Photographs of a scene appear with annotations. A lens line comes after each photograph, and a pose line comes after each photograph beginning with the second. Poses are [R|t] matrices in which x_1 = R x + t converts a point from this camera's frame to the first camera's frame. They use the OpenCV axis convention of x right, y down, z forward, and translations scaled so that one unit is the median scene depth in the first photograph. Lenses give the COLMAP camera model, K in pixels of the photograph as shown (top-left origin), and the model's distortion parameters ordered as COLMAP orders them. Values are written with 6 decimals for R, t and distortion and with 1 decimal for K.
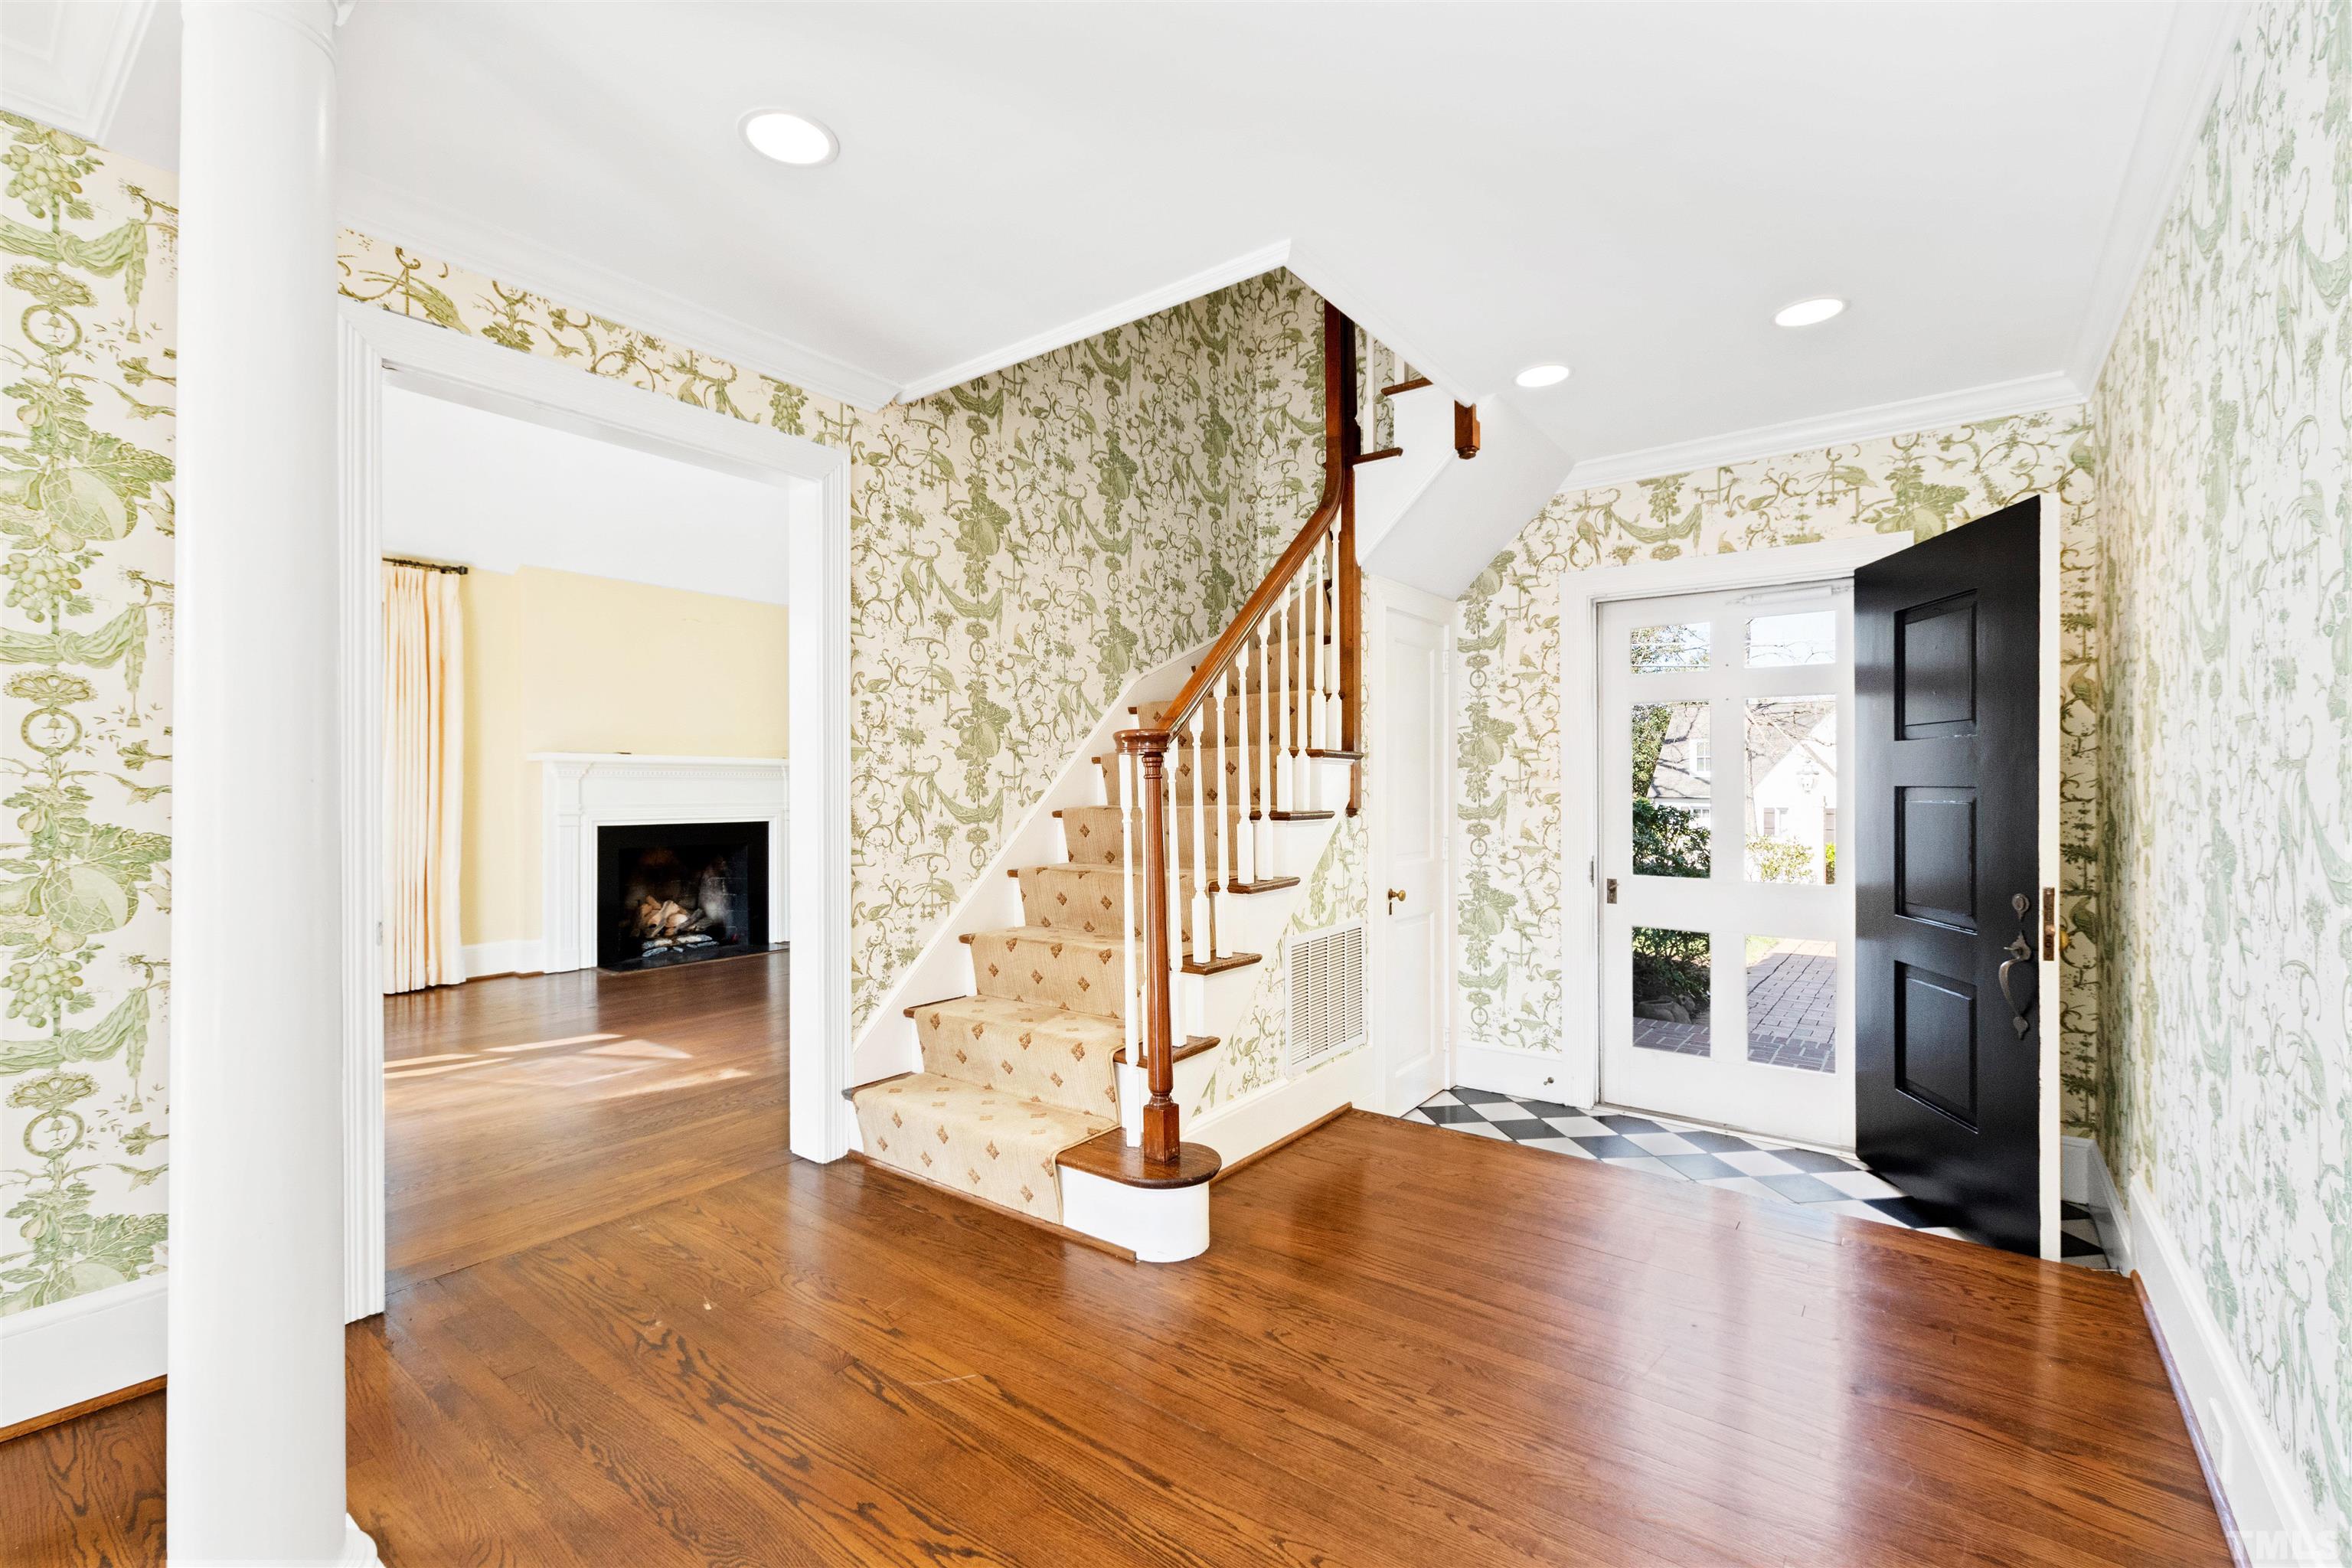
lens RADIAL K [[1021.9, 0, 1151.2], [0, 1021.9, 778.7], [0, 0, 1]] dist [0.011660, -0.000688]
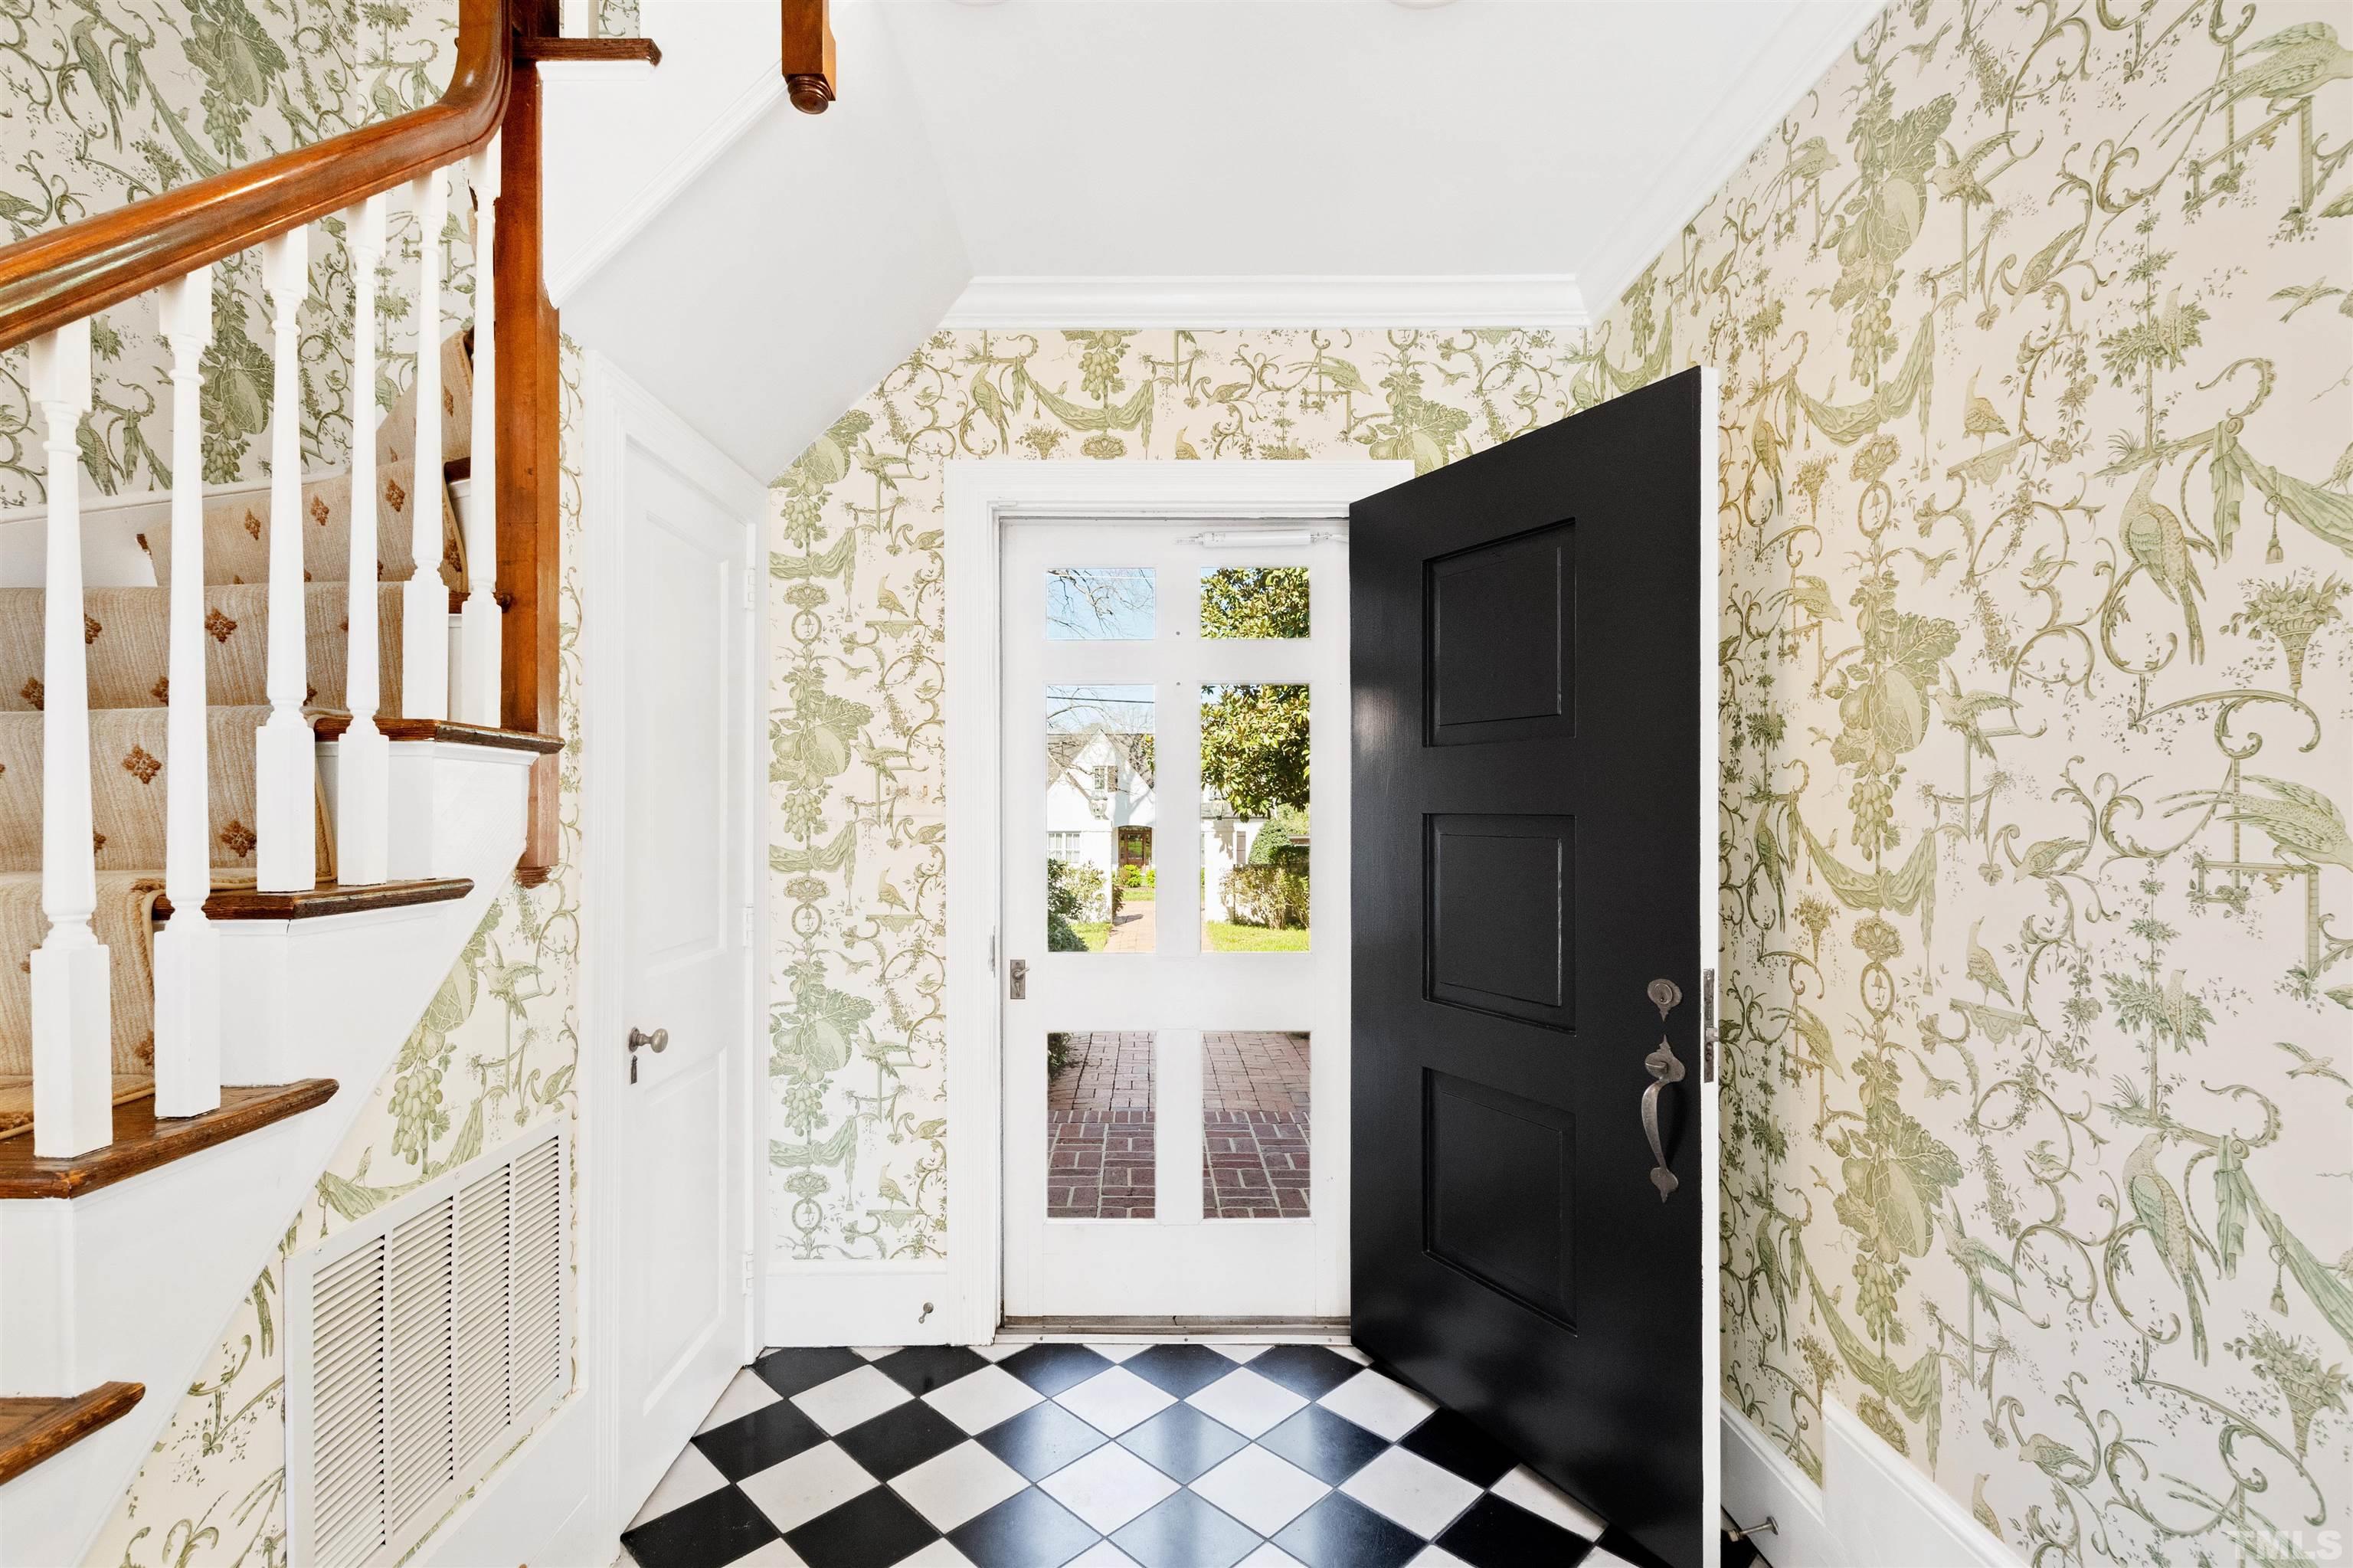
lens RADIAL K [[1013.0, 0, 1131.2], [0, 1013.0, 803.1], [0, 0, 1]] dist [-0.003583, -0.000201]
pose [[0.790613, 0.003596, 0.612305, 0.122325], [-0.003710, 0.999993, -0.001084, 0.001610], [-0.612305, -0.001415, 0.790621, 0.463648]]
